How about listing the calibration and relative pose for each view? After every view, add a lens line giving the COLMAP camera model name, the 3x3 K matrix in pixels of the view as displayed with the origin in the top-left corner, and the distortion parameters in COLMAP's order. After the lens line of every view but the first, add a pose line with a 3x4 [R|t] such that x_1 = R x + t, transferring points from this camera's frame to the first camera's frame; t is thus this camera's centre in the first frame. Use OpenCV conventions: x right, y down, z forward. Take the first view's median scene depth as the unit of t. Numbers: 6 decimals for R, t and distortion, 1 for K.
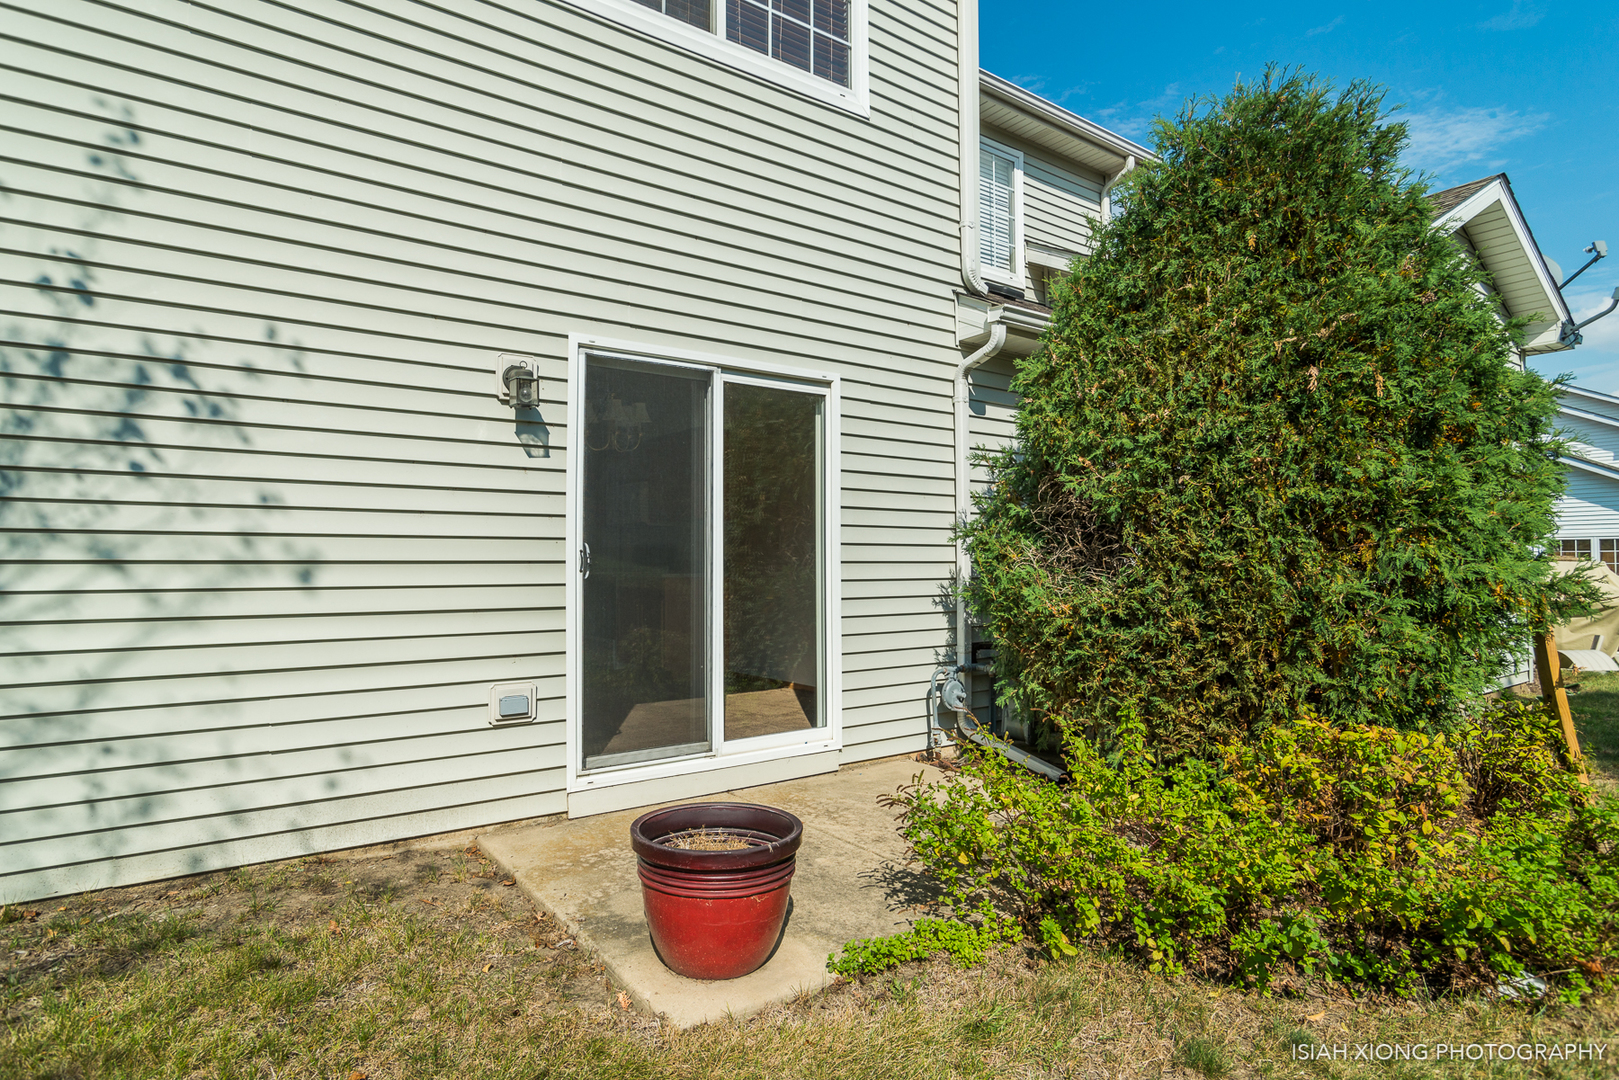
lens RADIAL K [[865.3, 0, 809.5], [0, 865.3, 540.0], [0, 0, 1]] dist [-0.014881, 0.000391]
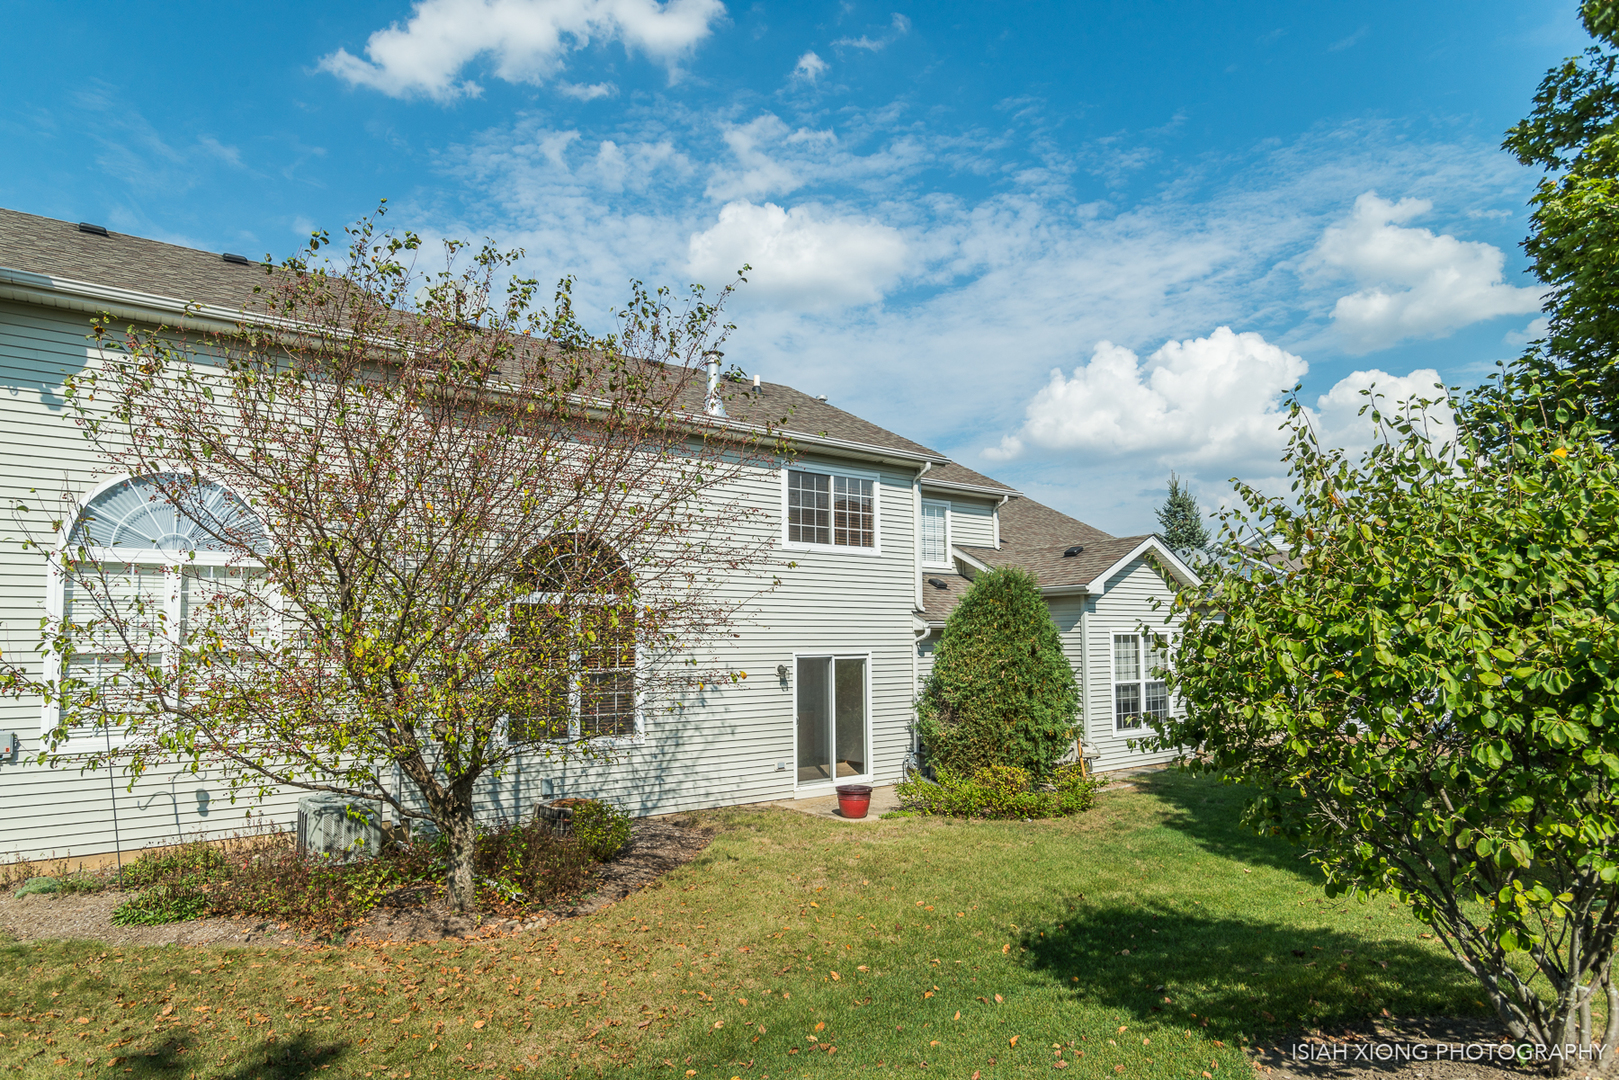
lens RADIAL K [[946.5, 0, 811.9], [0, 946.5, 580.9], [0, 0, 1]] dist [0.000231, 0.000654]
pose [[0.999739, -0.002916, 0.022666, -0.262910], [0.003697, 0.999398, -0.034497, -0.355509], [-0.022552, 0.034572, 0.999148, -2.420410]]
